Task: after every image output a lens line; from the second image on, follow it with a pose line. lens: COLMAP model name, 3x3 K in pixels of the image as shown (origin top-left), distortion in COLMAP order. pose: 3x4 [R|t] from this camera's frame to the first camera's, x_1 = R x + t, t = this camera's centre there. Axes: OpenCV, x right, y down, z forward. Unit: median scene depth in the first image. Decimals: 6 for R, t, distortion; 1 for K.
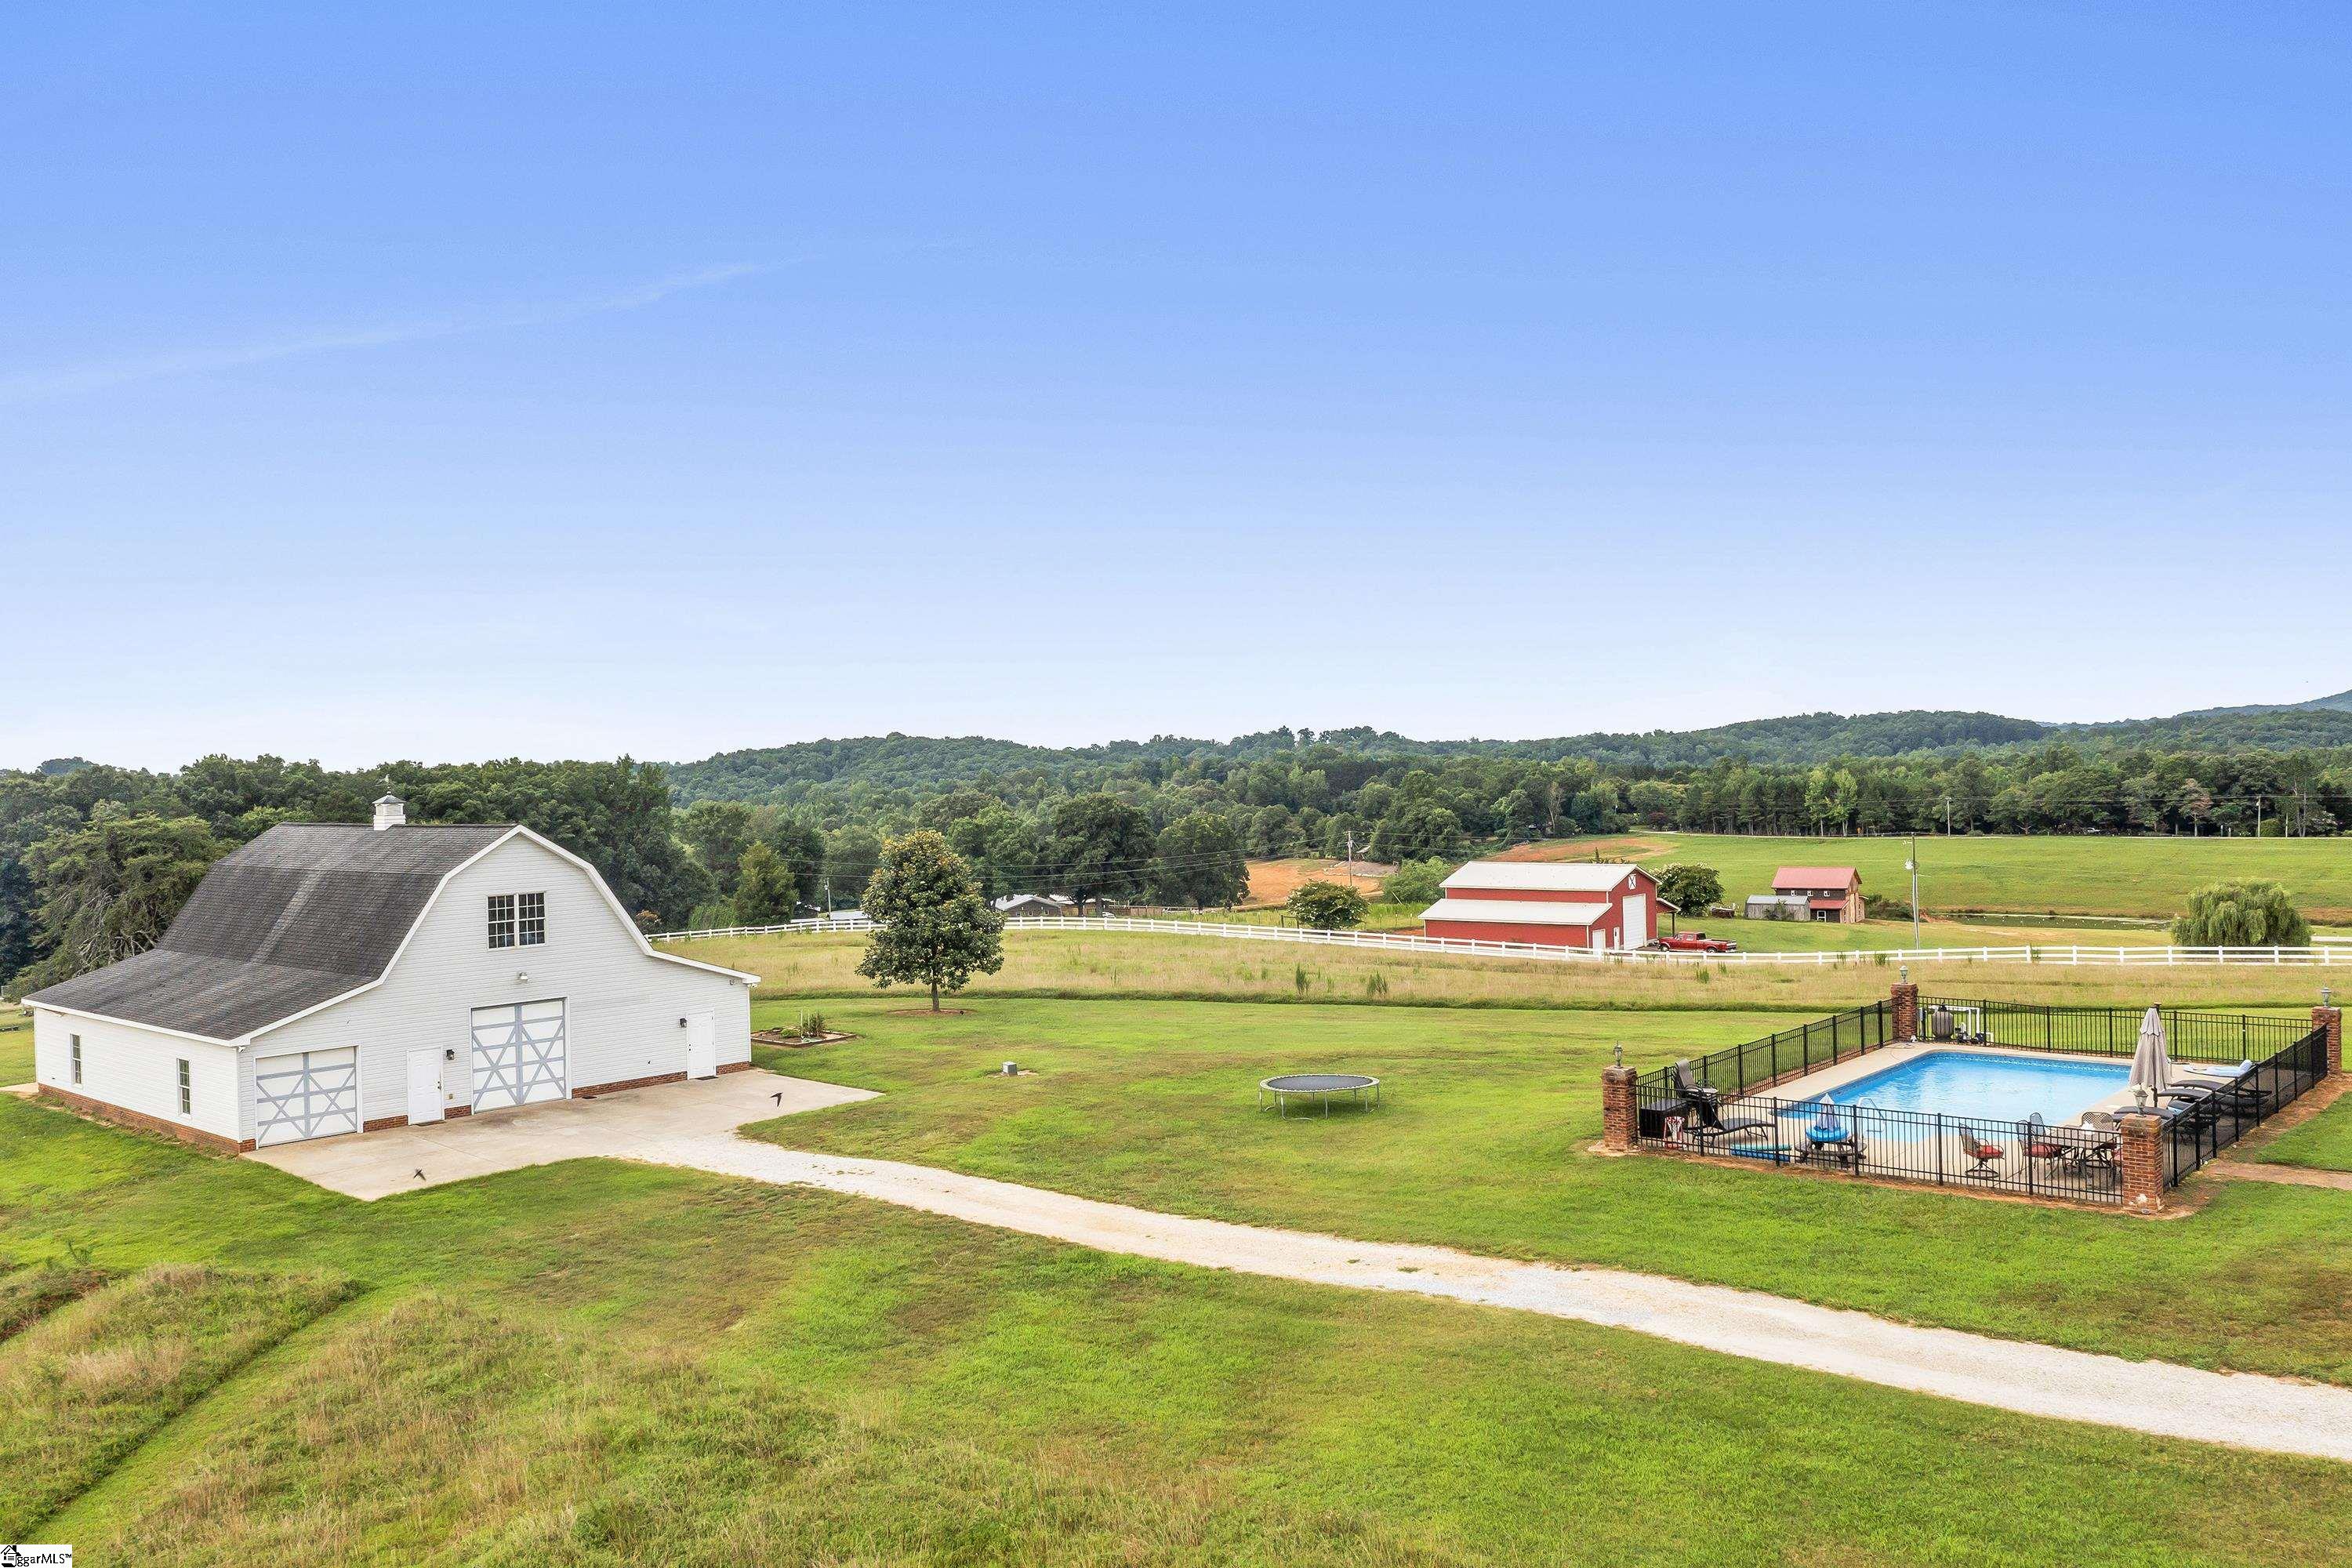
lens RADIAL K [[1844.9, 0, 1164.1], [0, 1844.9, 781.1], [0, 0, 1]] dist [-0.011458, 0.012578]
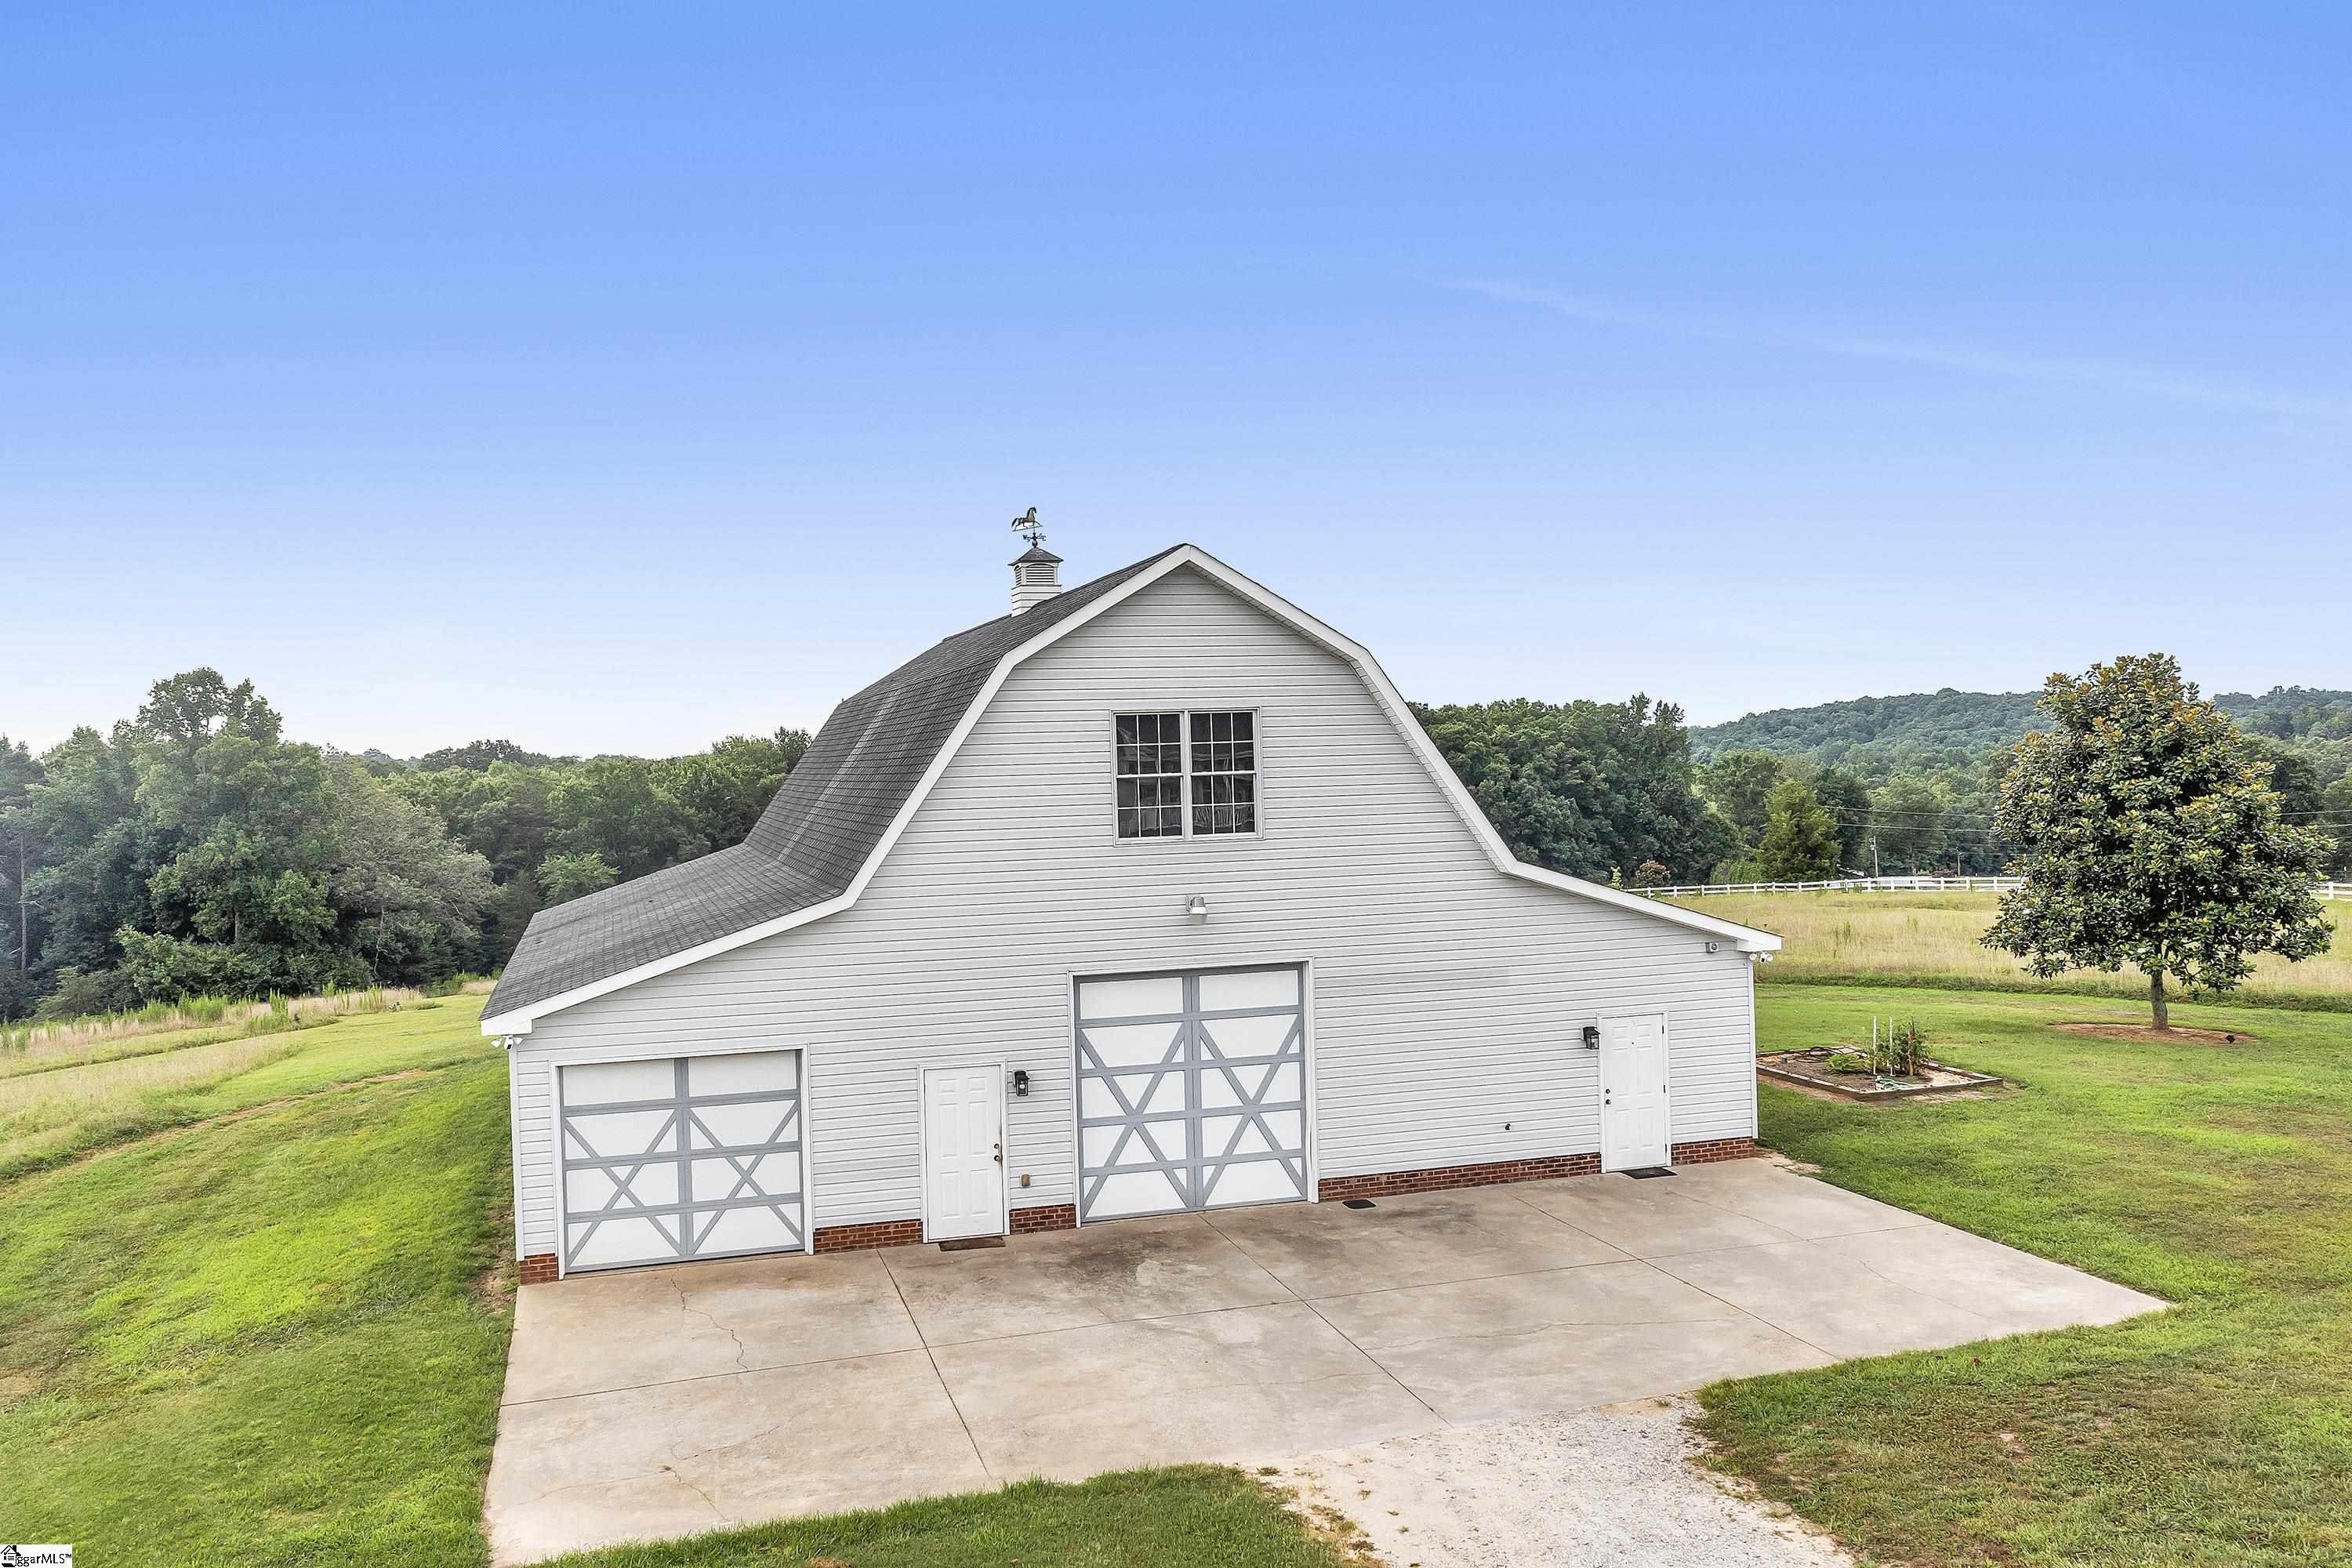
lens RADIAL K [[1844.9, 0, 1164.1], [0, 1844.9, 781.1], [0, 0, 1]] dist [-0.011458, 0.012578]
pose [[0.854908, 0.004528, -0.518760, -0.097951], [0.005215, 0.999836, 0.017322, 0.050302], [0.518754, -0.017514, 0.854744, 0.458253]]
